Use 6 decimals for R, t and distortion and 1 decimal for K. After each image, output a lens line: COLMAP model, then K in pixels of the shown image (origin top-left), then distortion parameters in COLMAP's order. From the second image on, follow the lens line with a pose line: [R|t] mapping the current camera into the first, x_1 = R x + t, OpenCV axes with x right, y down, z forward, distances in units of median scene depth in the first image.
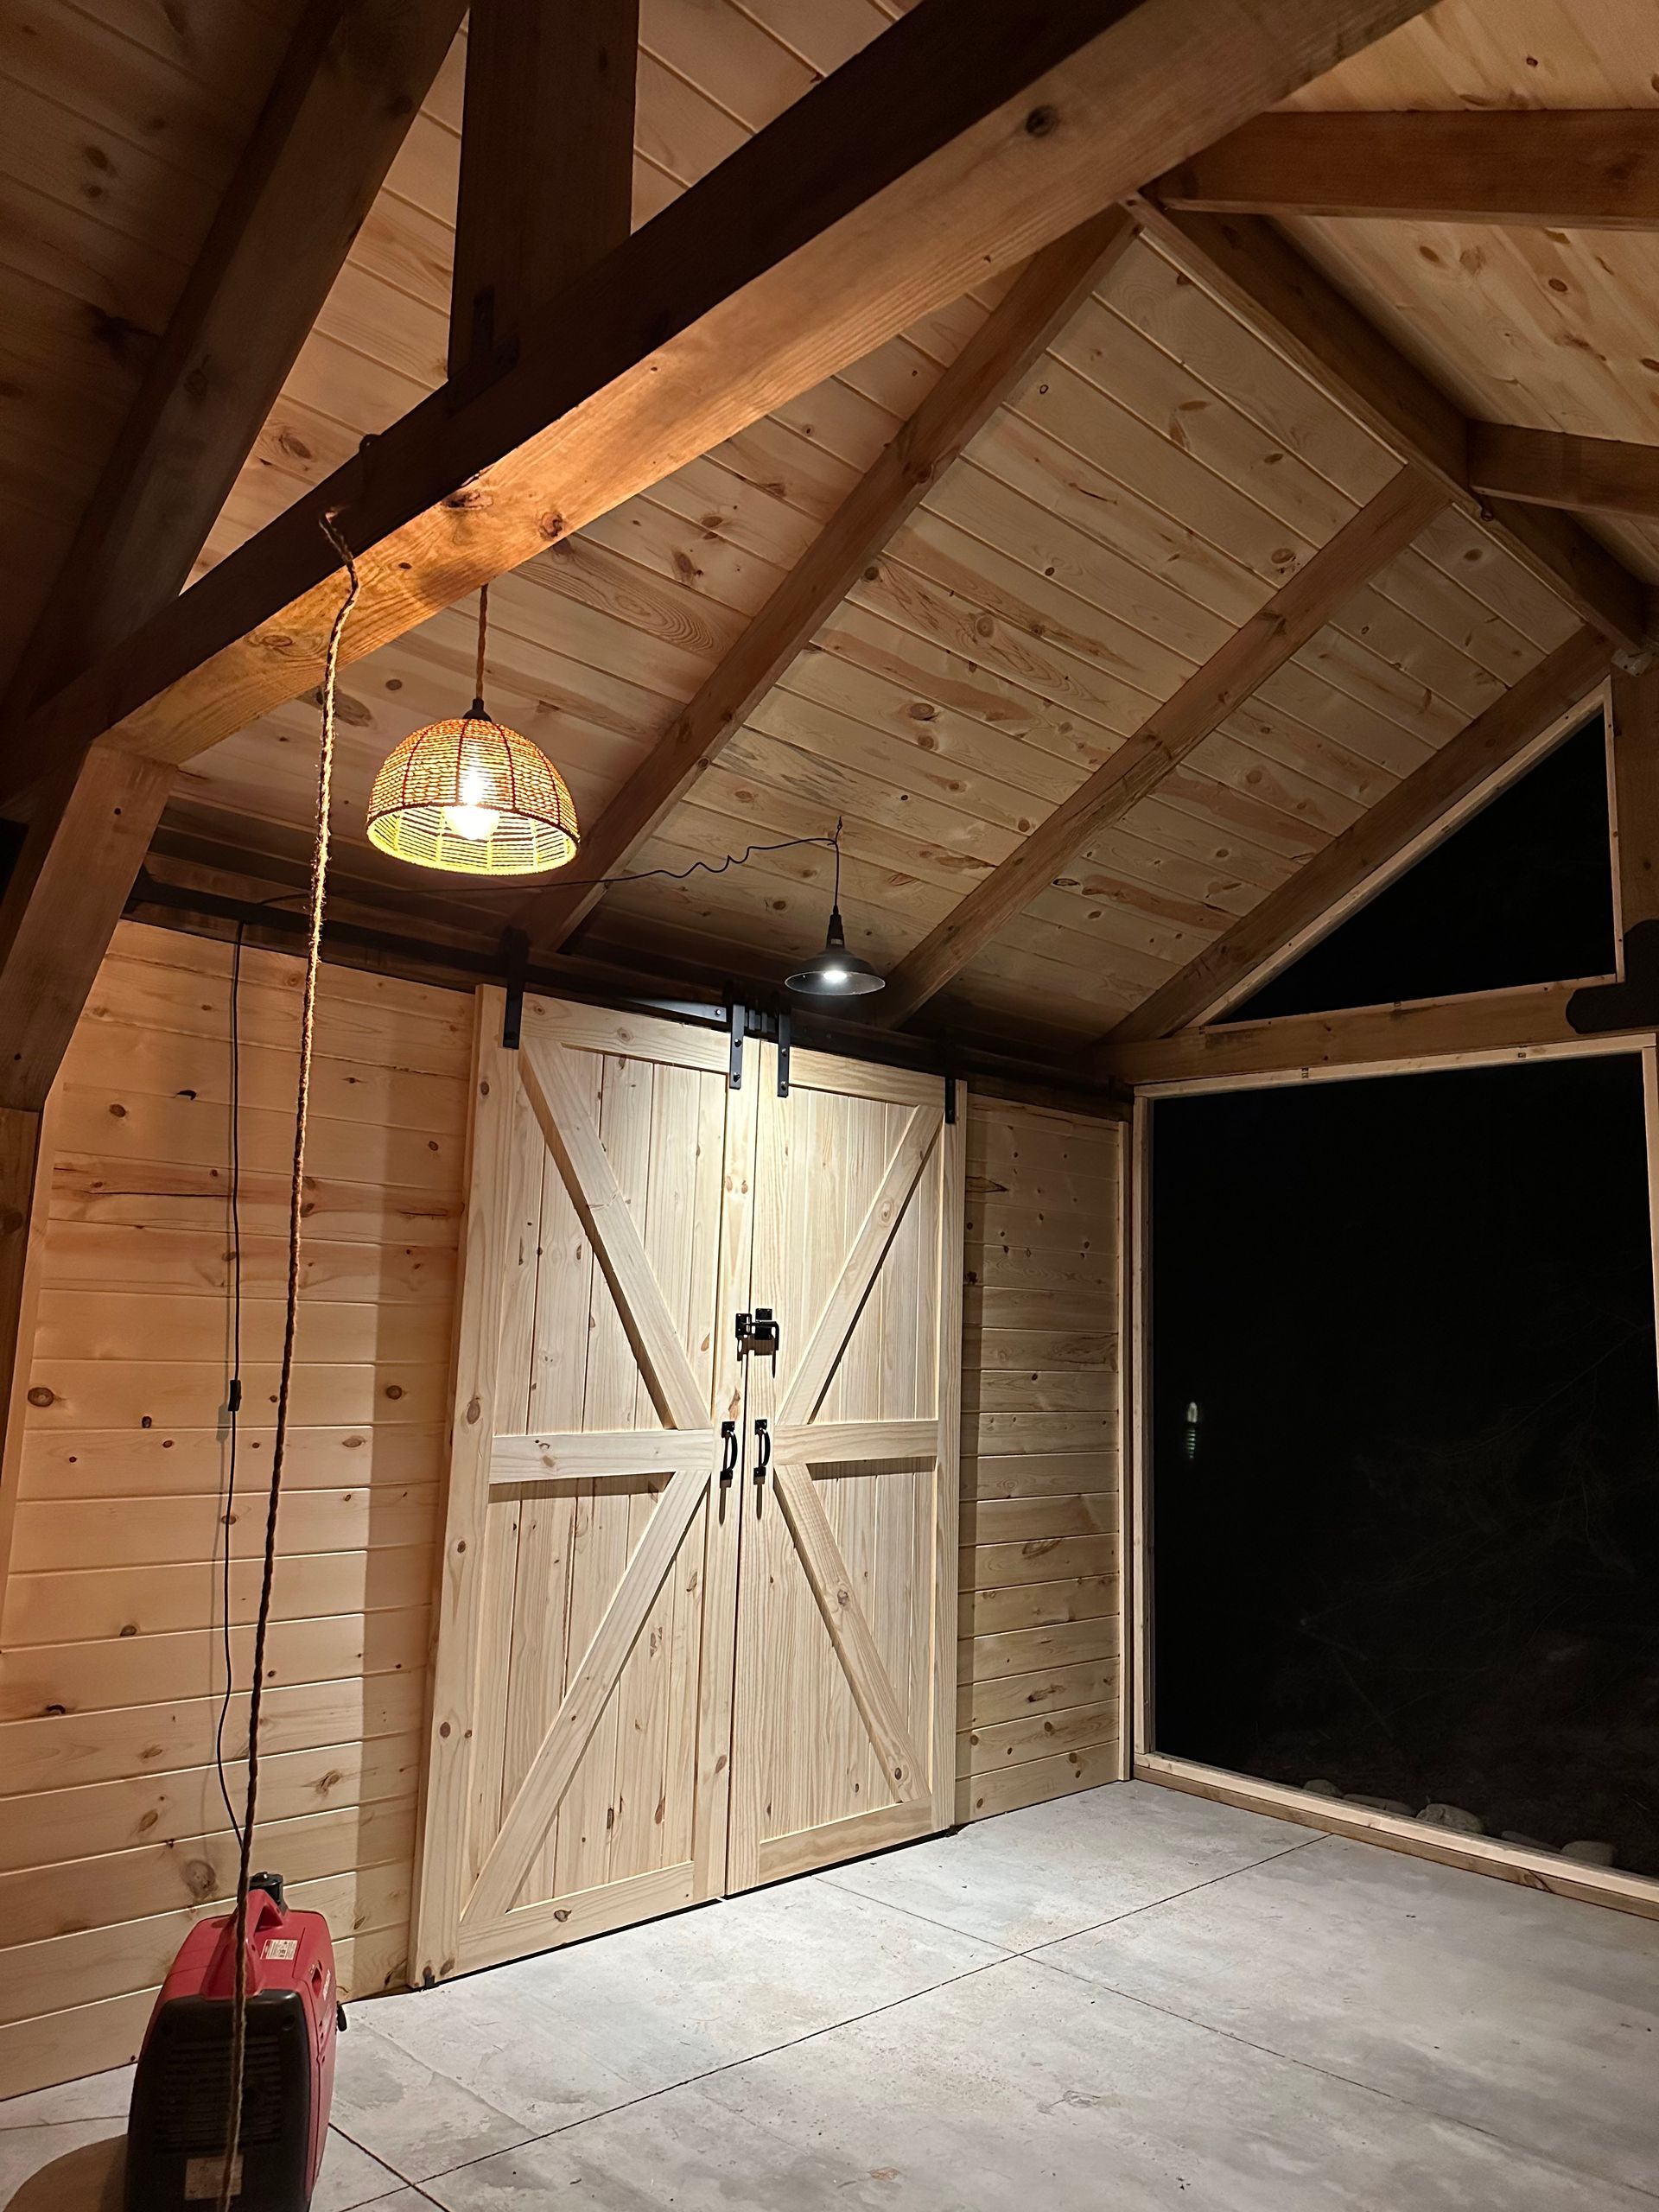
lens RADIAL K [[1527.7, 0, 826.0], [0, 1527.7, 1110.9], [0, 0, 1]] dist [0.077483, -0.125003]
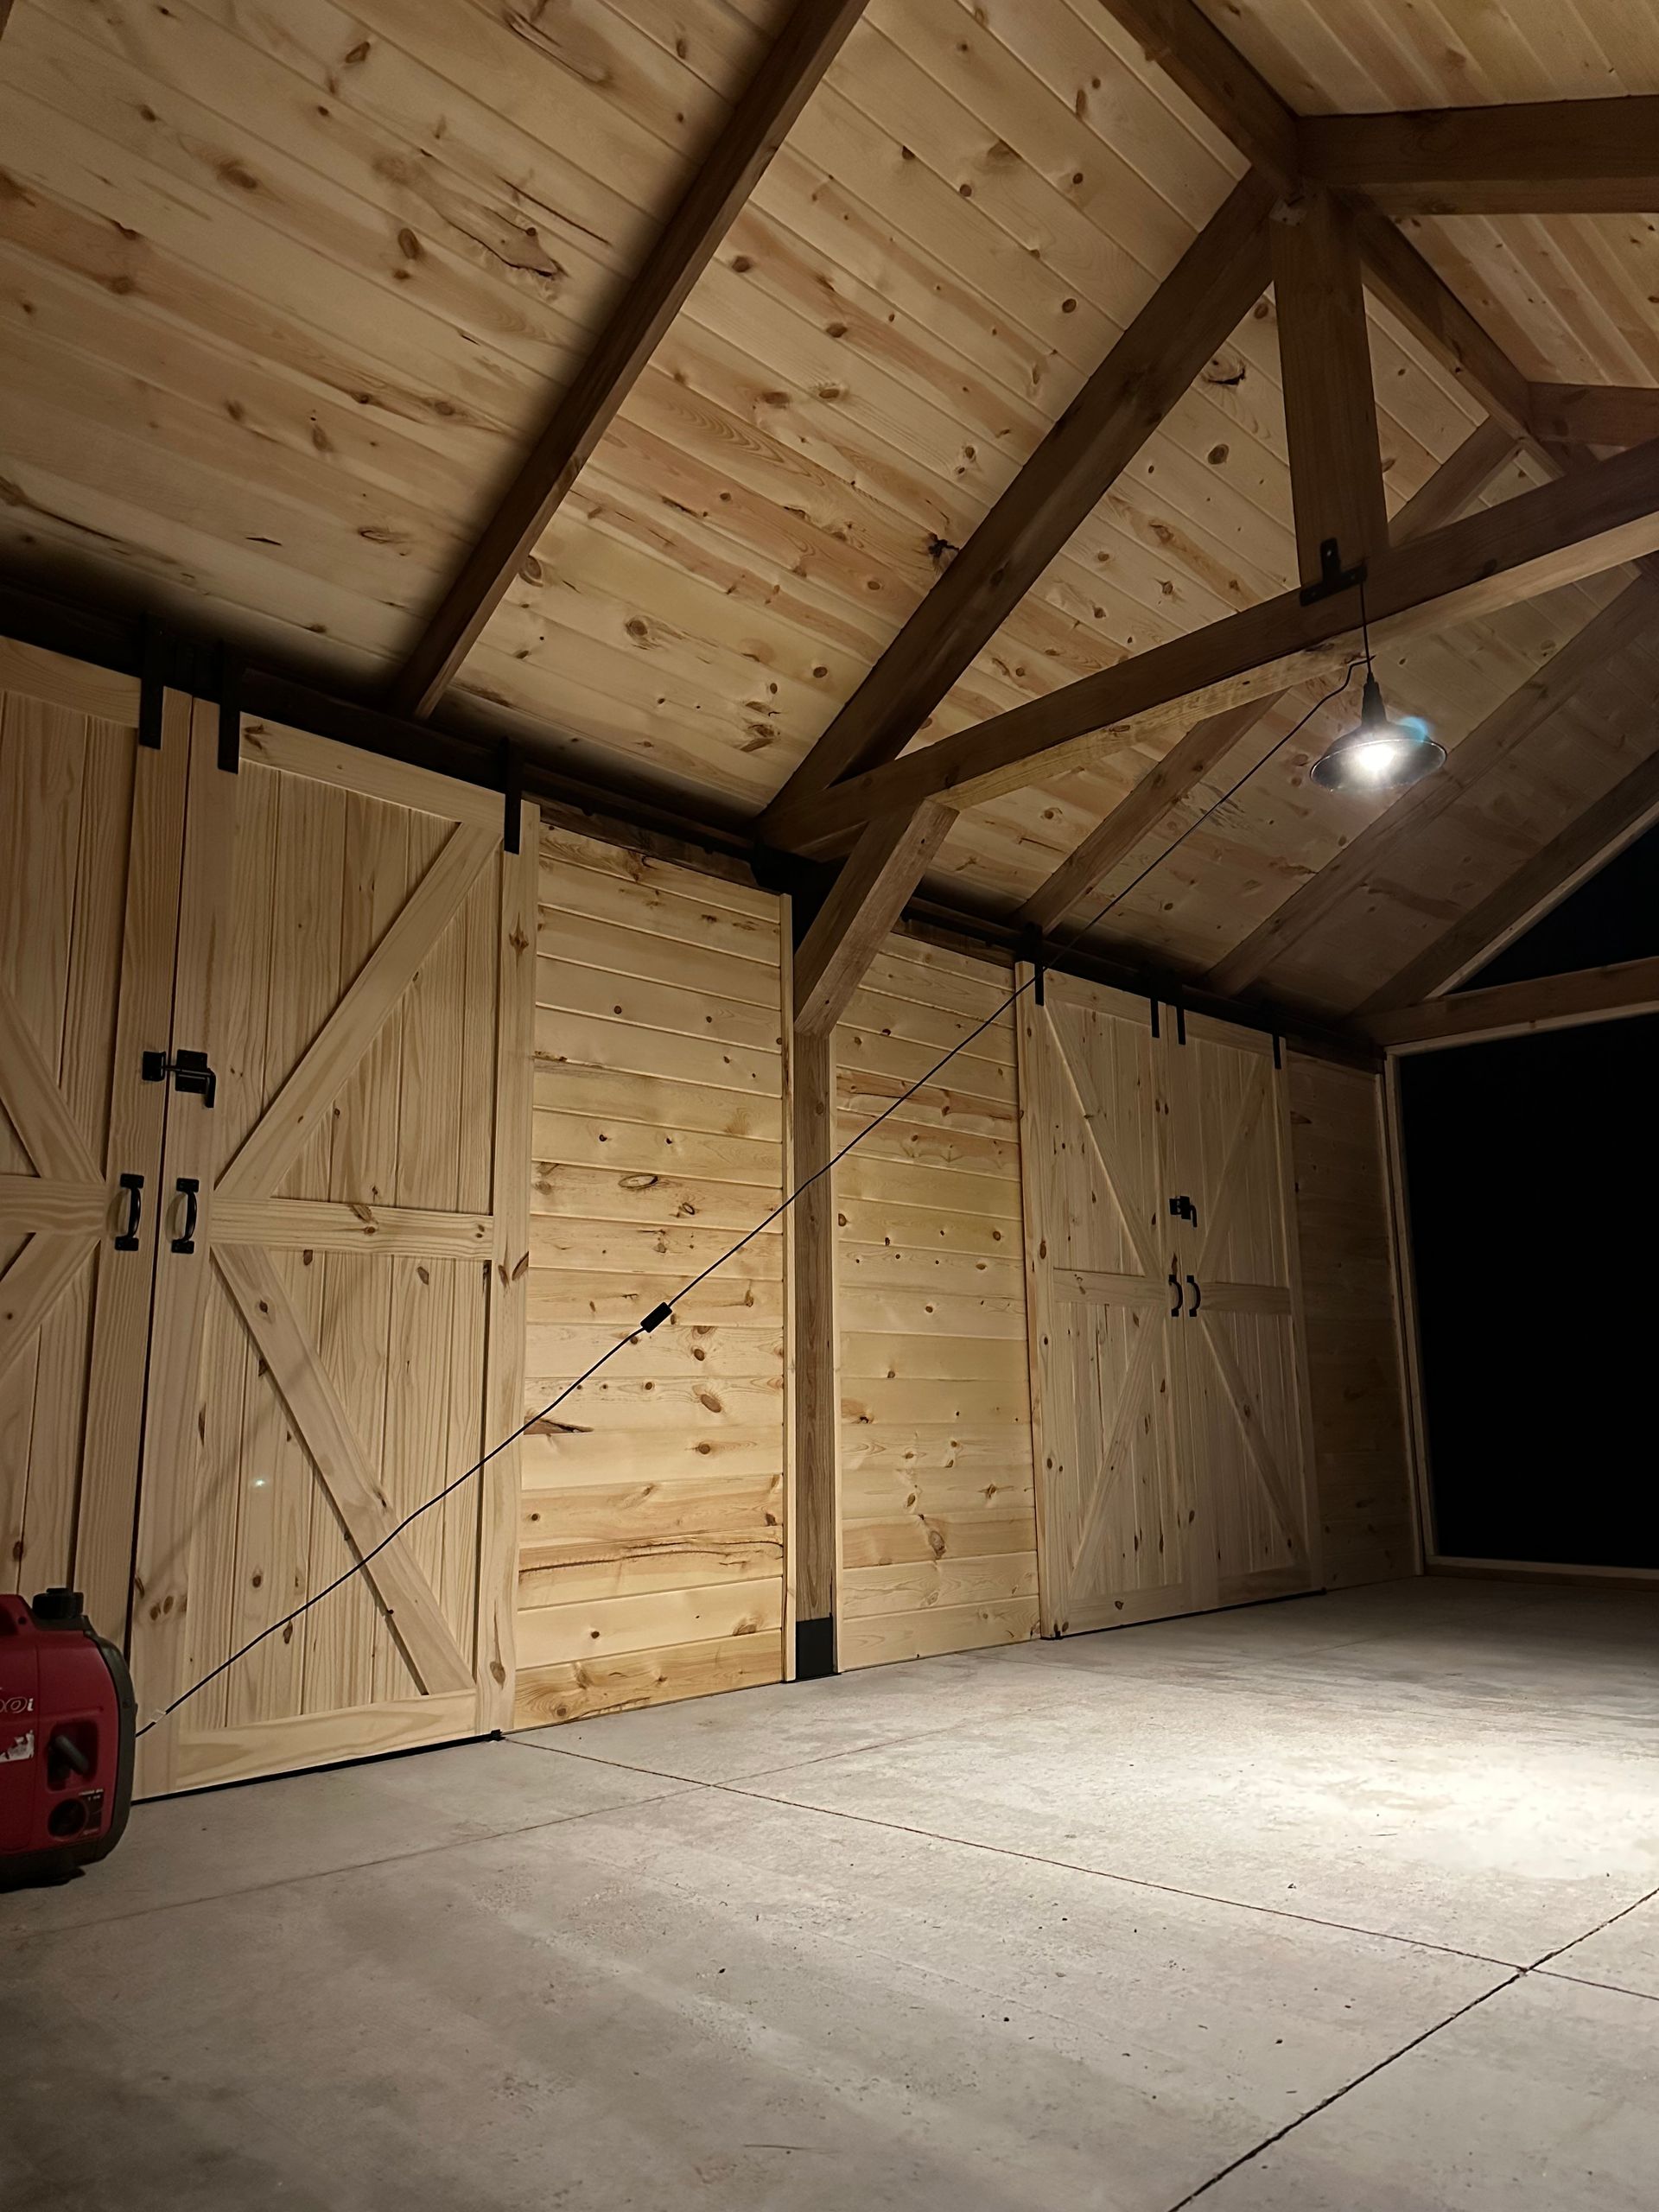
lens RADIAL K [[1540.1, 0, 829.5], [0, 1540.1, 1106.0], [0, 0, 1]] dist [0.007429, 0.003720]
pose [[0.999155, -0.039215, 0.012283, -0.380946], [0.039775, 0.997994, -0.049244, 0.106796], [-0.010327, 0.049691, 0.998711, -0.383885]]
